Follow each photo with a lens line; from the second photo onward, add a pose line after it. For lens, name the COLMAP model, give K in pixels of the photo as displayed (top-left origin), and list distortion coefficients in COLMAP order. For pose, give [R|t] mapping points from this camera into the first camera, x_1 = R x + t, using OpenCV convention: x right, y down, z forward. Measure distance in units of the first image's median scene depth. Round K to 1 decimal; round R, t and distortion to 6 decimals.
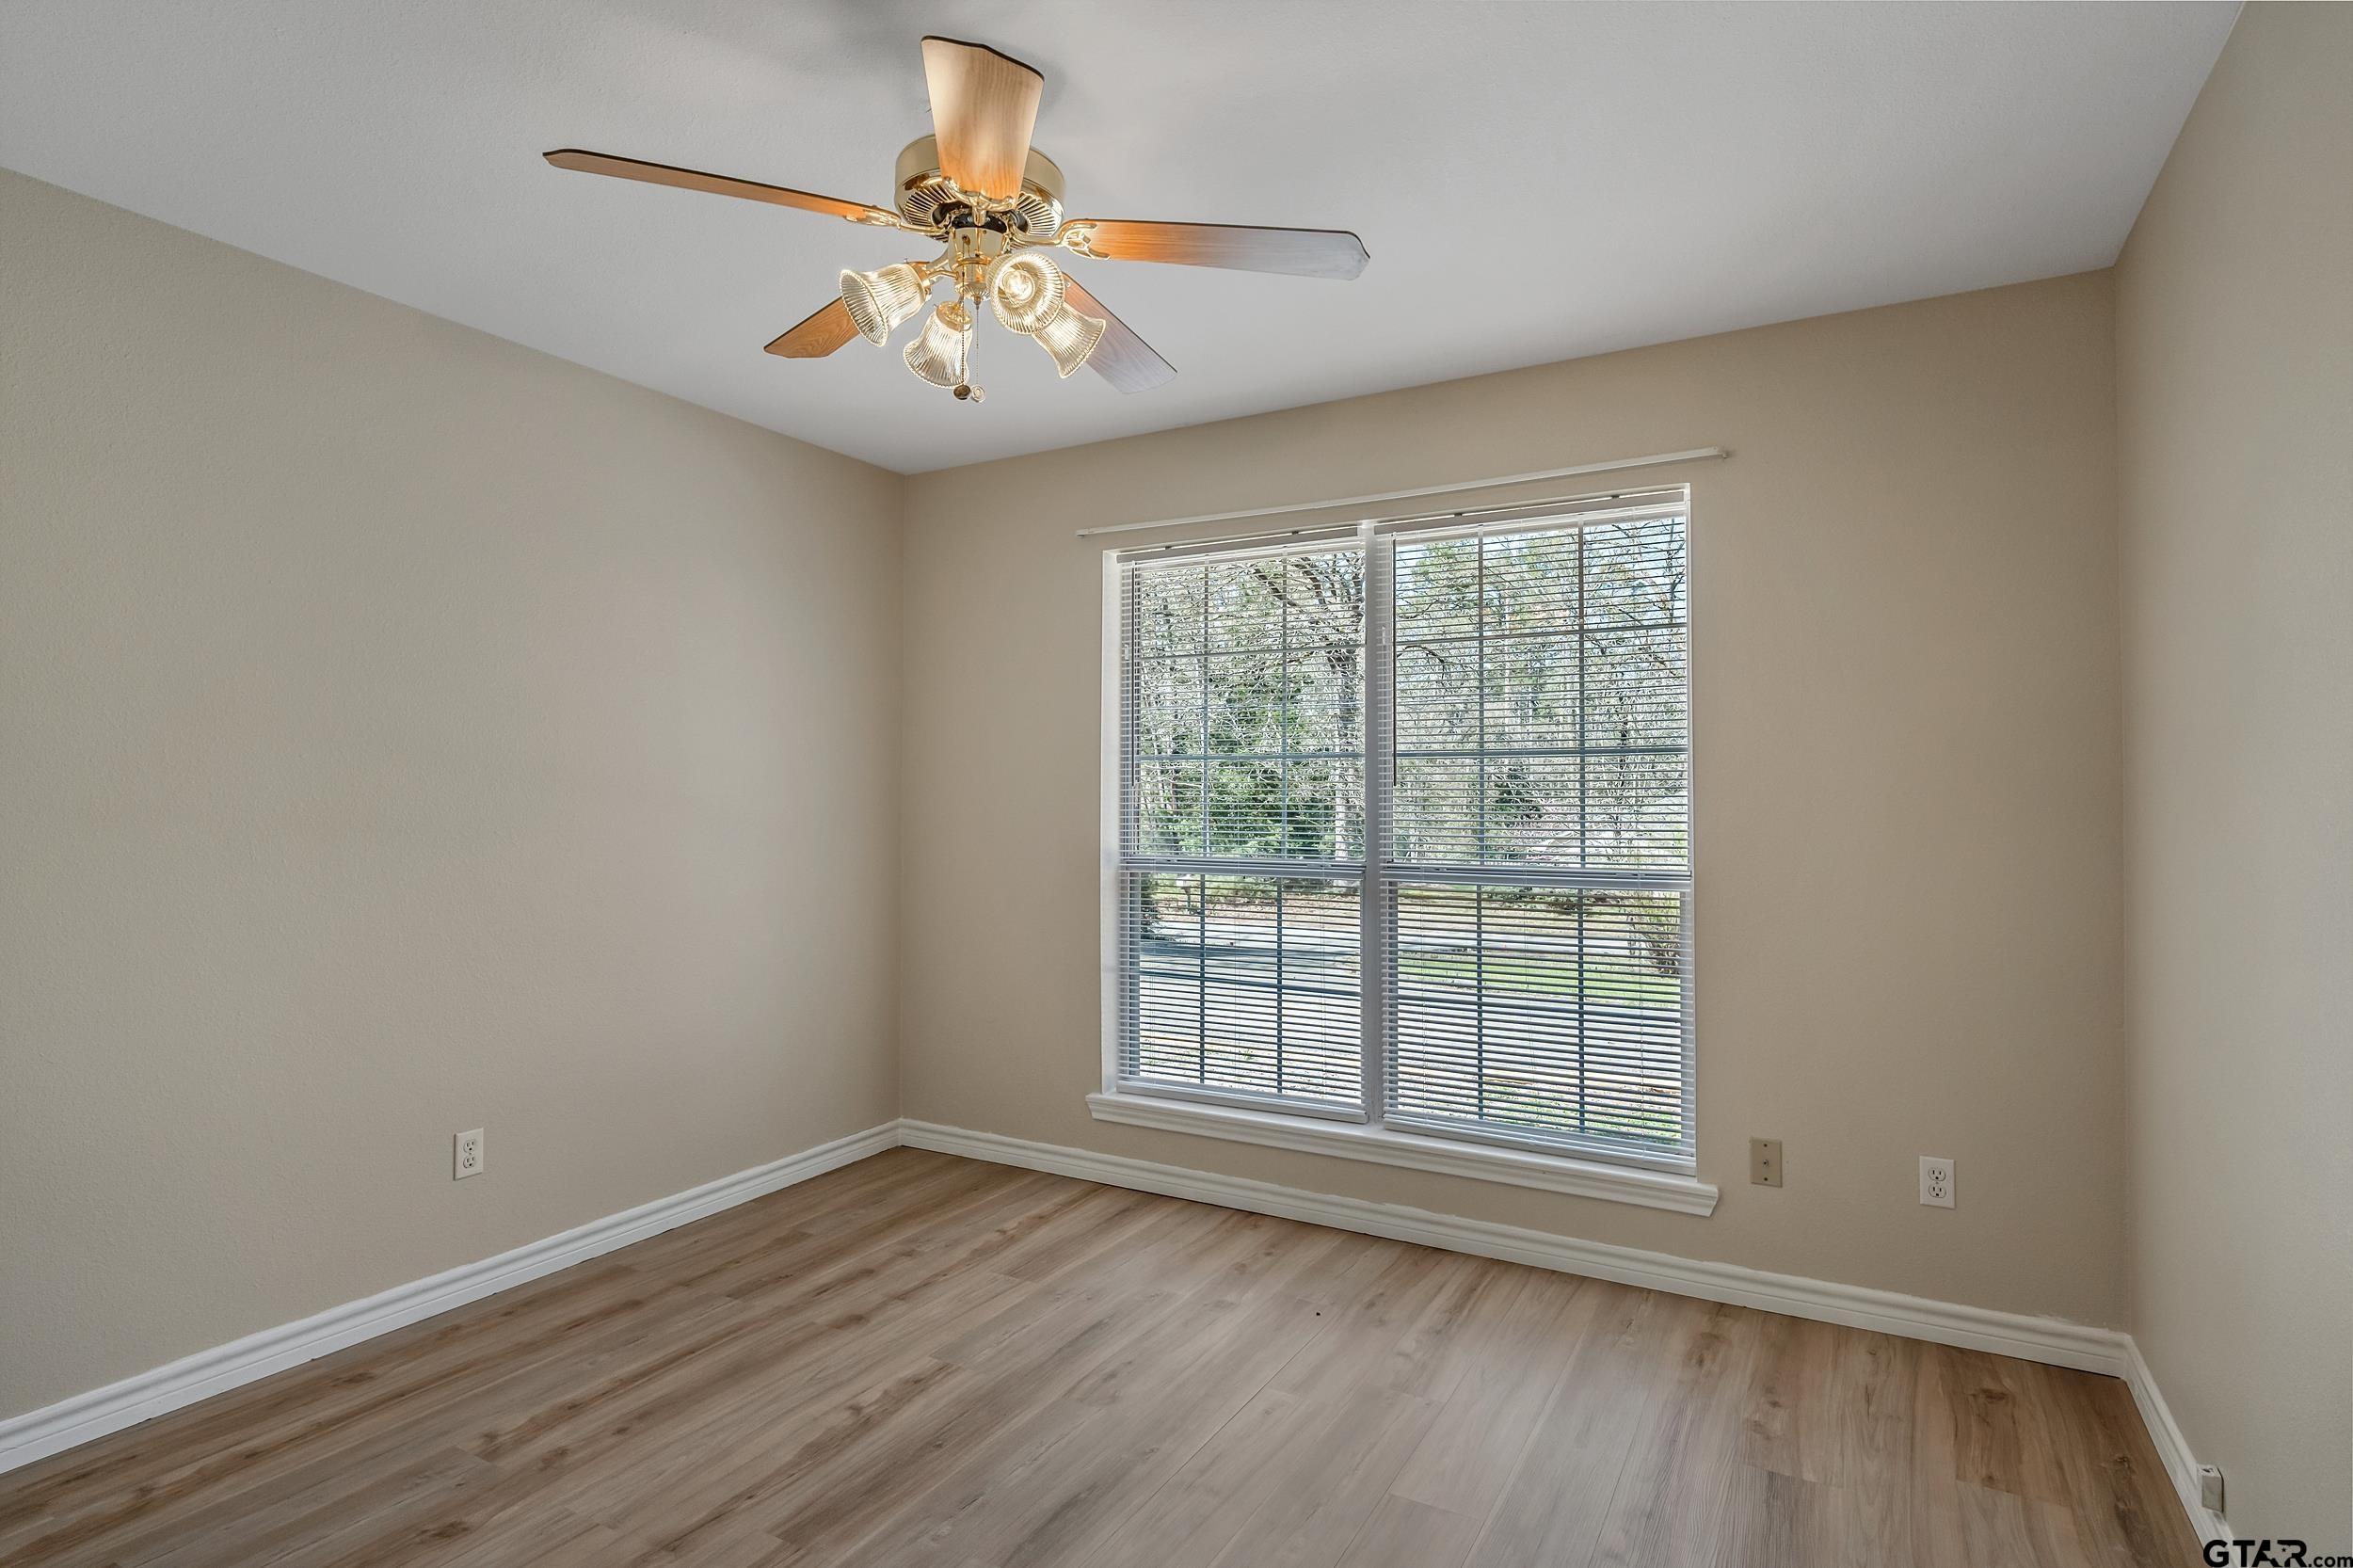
lens RADIAL K [[1197.4, 0, 1176.5], [0, 1197.4, 784.0], [0, 0, 1]] dist [-0.000081, 0.000144]
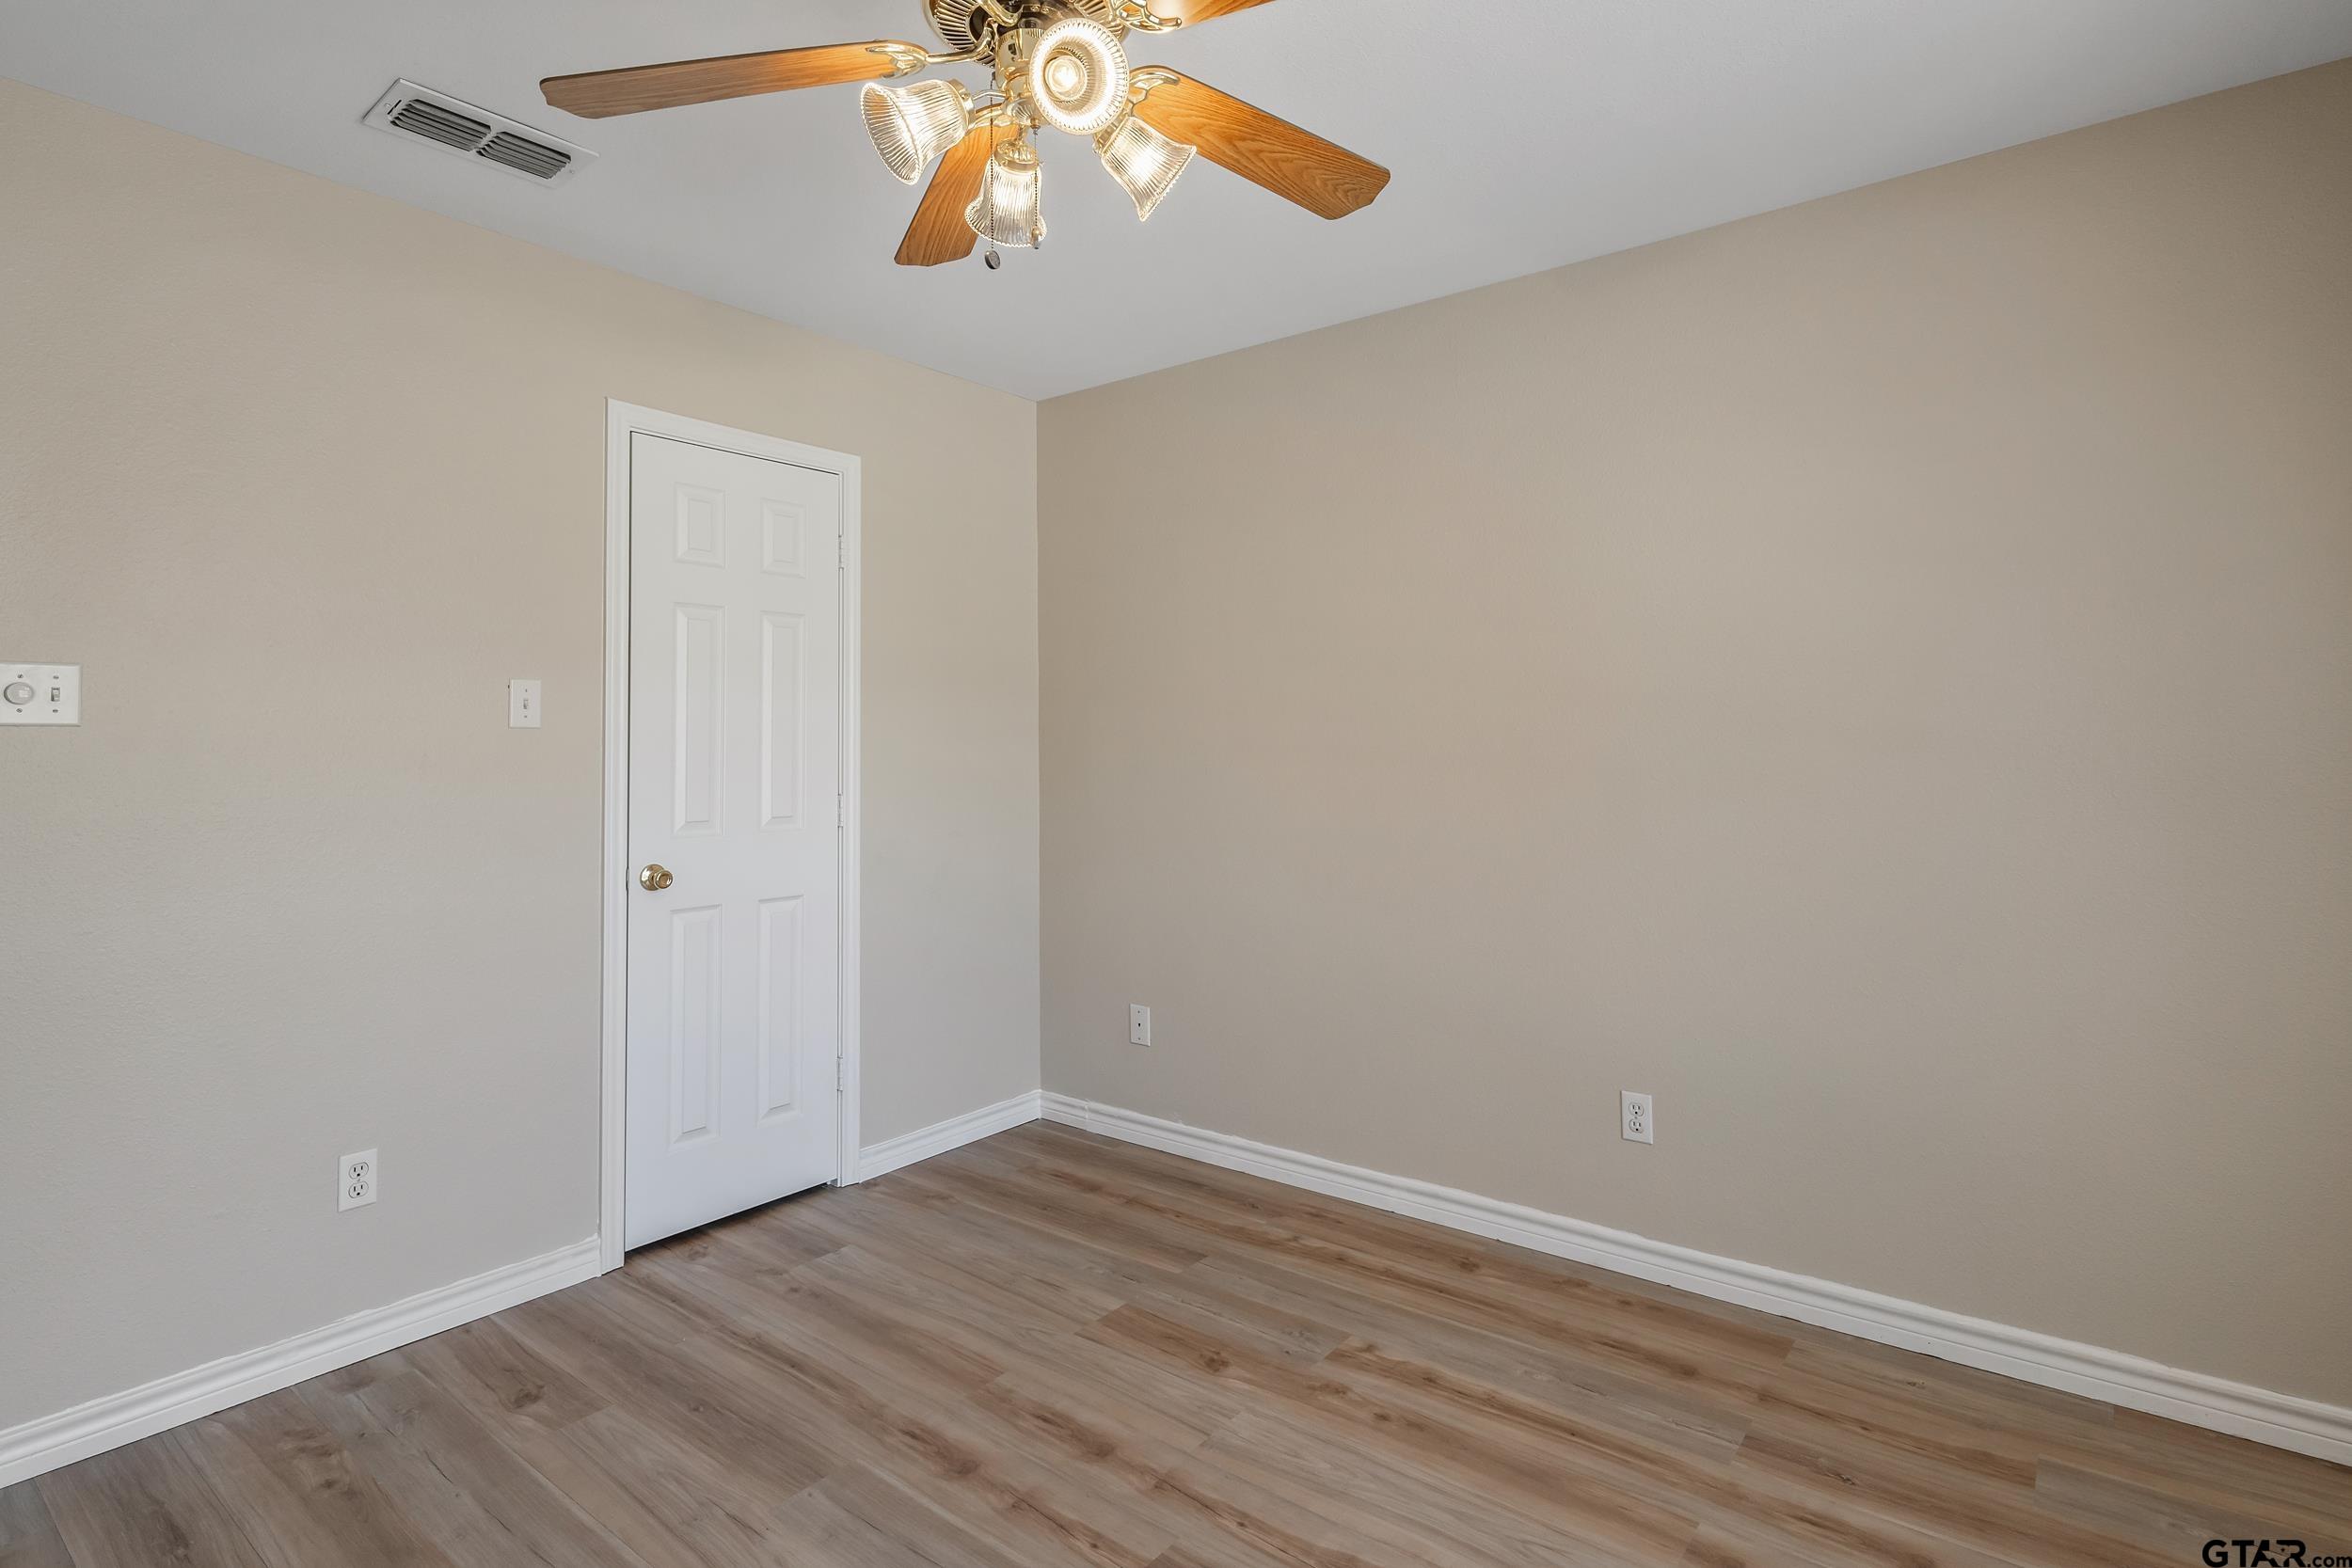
lens RADIAL K [[1176.8, 0, 1178.4], [0, 1176.8, 744.4], [0, 0, 1]] dist [-0.000772, -0.000246]
pose [[-0.152870, -0.001709, -0.988245, 0.437046], [0.018624, 0.999816, -0.004610, 0.018171], [0.988071, -0.019110, -0.152810, 0.935819]]
